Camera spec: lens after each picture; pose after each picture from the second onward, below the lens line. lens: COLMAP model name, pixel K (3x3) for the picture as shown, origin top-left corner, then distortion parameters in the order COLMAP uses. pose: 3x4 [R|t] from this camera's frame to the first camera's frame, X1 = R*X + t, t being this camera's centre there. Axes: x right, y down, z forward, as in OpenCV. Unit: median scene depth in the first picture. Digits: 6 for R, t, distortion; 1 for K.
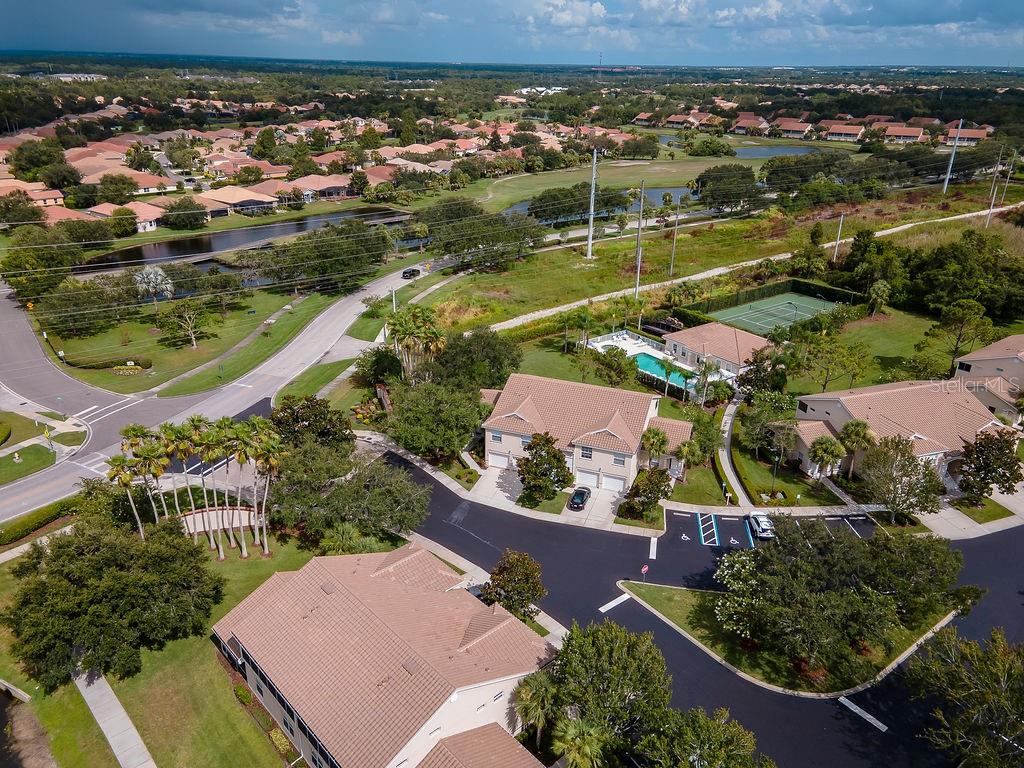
lens RADIAL K [[745.5, 0, 510.7], [0, 745.5, 376.3], [0, 0, 1]] dist [0.036819, 0.036523]
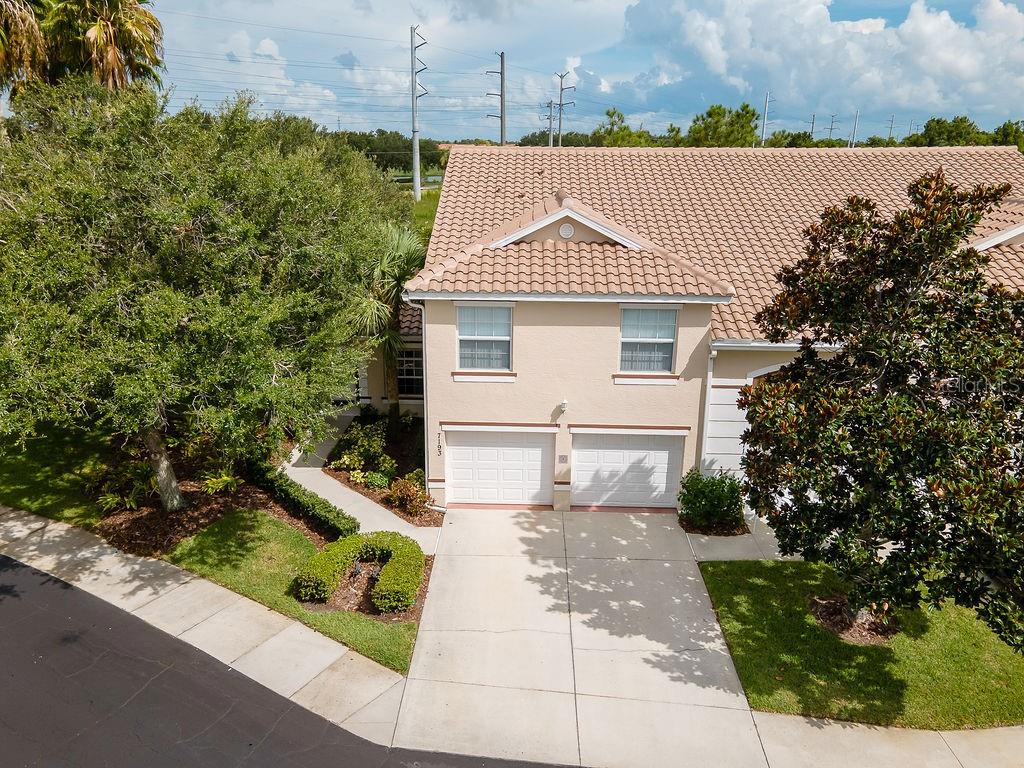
lens RADIAL K [[745.5, 0, 510.7], [0, 745.5, 376.3], [0, 0, 1]] dist [0.036819, 0.036523]
pose [[0.946789, -0.097980, 0.306578, -0.073325], [0.128557, 0.988377, -0.081138, 0.105974], [-0.295064, 0.116233, 0.948381, 0.815166]]
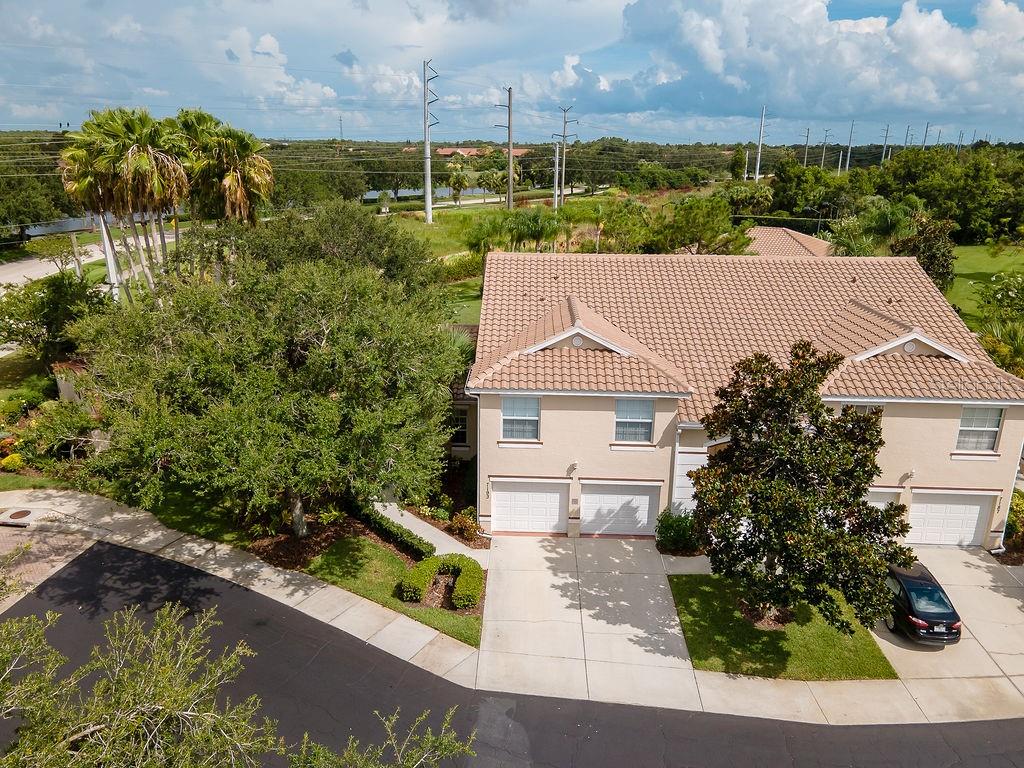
lens RADIAL K [[745.5, 0, 510.7], [0, 745.5, 376.3], [0, 0, 1]] dist [0.036819, 0.036523]
pose [[0.946799, -0.096025, 0.307164, -0.107179], [0.125598, 0.989014, -0.077956, 0.085201], [-0.296304, 0.112388, 0.948458, 0.734431]]
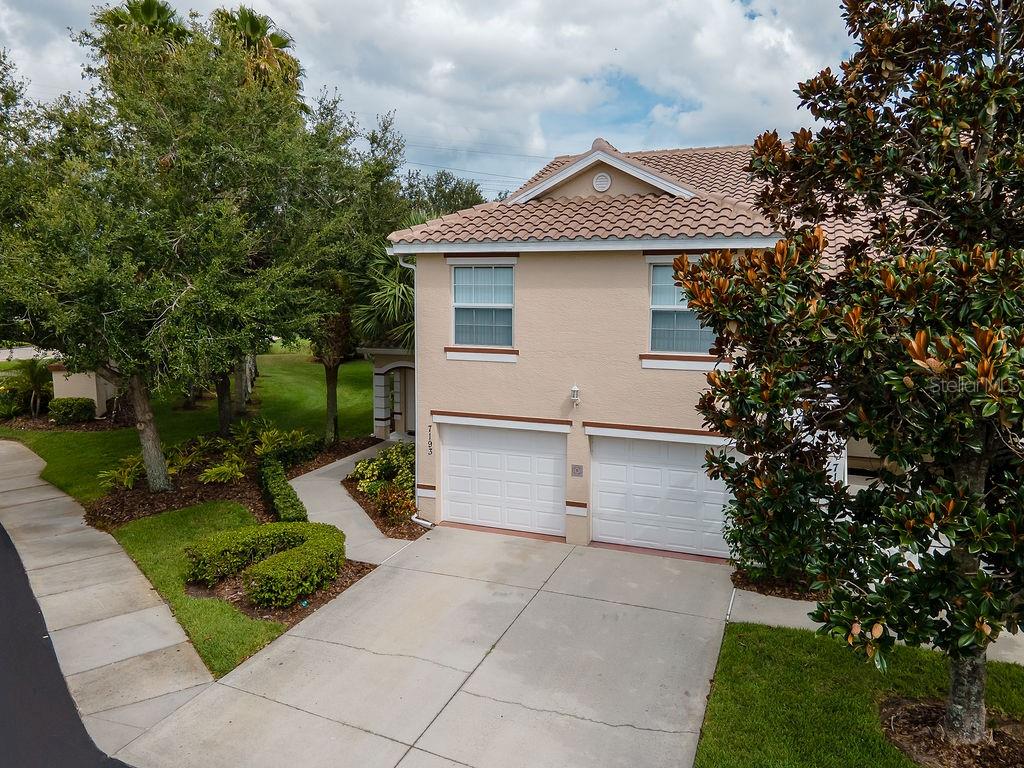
lens RADIAL K [[745.5, 0, 510.7], [0, 745.5, 376.3], [0, 0, 1]] dist [0.036819, 0.036523]
pose [[0.999787, -0.004185, -0.020188, -0.010177], [-0.001654, 0.959746, -0.280864, 0.138071], [0.020551, 0.280838, 0.959535, 0.853701]]
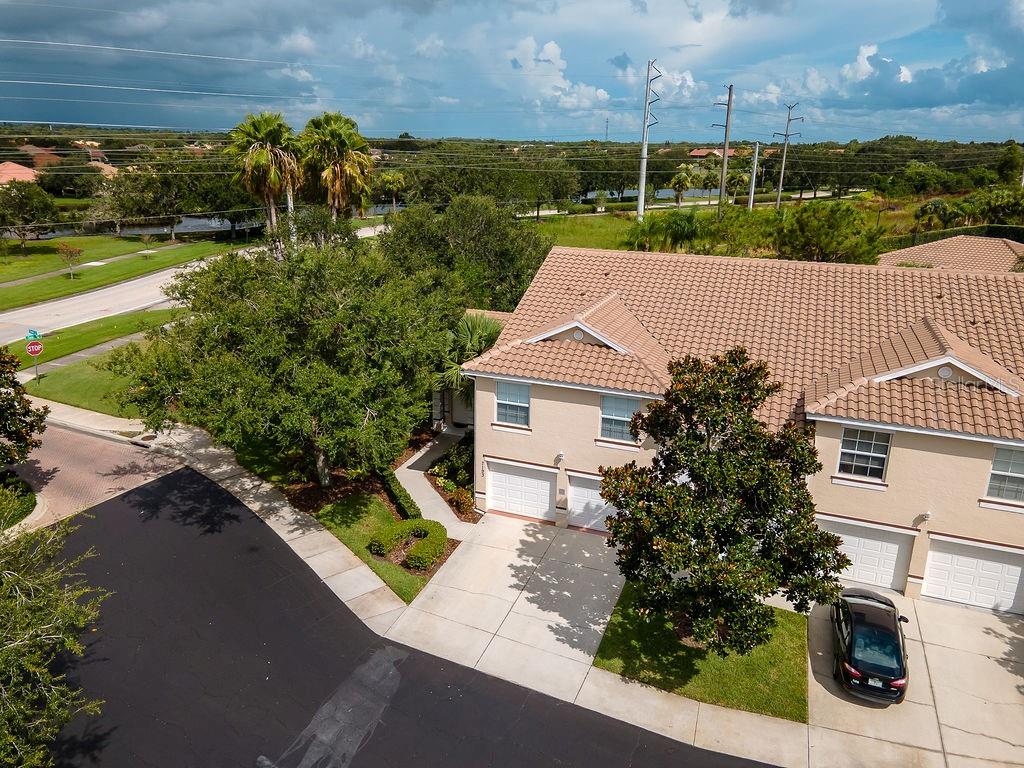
lens RADIAL K [[743.9, 0, 511.2], [0, 743.9, 374.1], [0, 0, 1]] dist [0.052863, 0.000513]
pose [[0.999963, 0.003863, -0.007680, -0.017568], [-0.004623, 0.994818, -0.101571, 0.097511], [0.007247, 0.101602, 0.994799, 0.709656]]
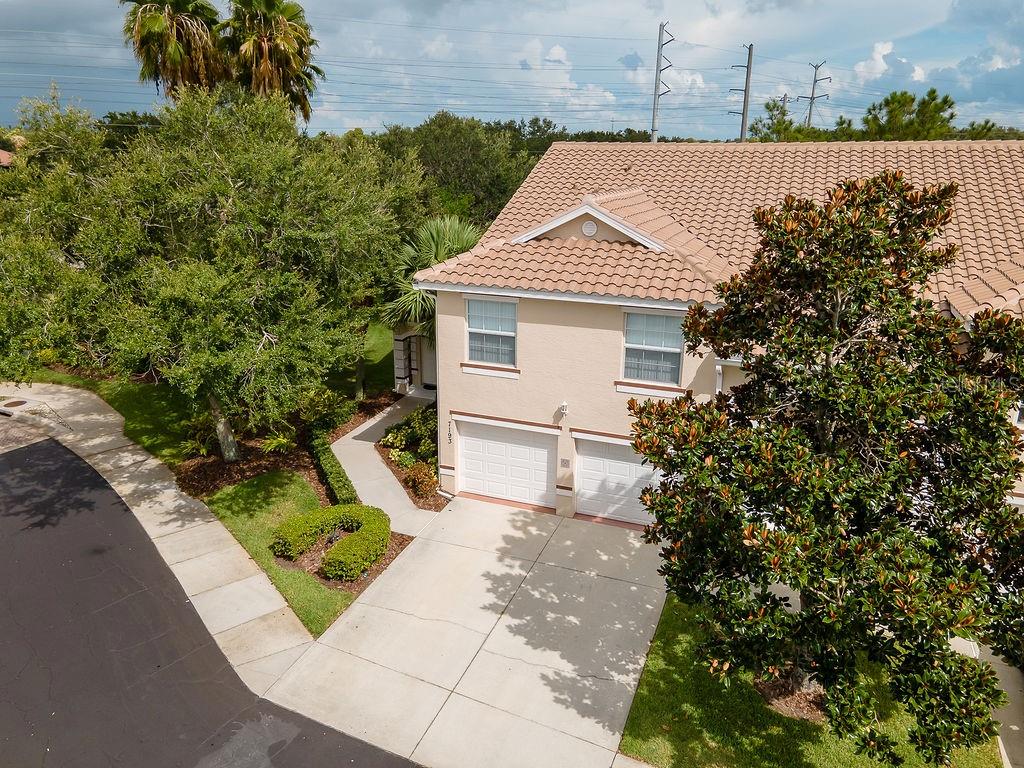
lens RADIAL K [[745.5, 0, 510.7], [0, 745.5, 376.3], [0, 0, 1]] dist [0.036819, 0.036523]
pose [[0.999830, -0.000445, -0.018452, -0.010521], [-0.001447, 0.994738, -0.102439, 0.110978], [0.018400, 0.102449, 0.994568, 0.807363]]
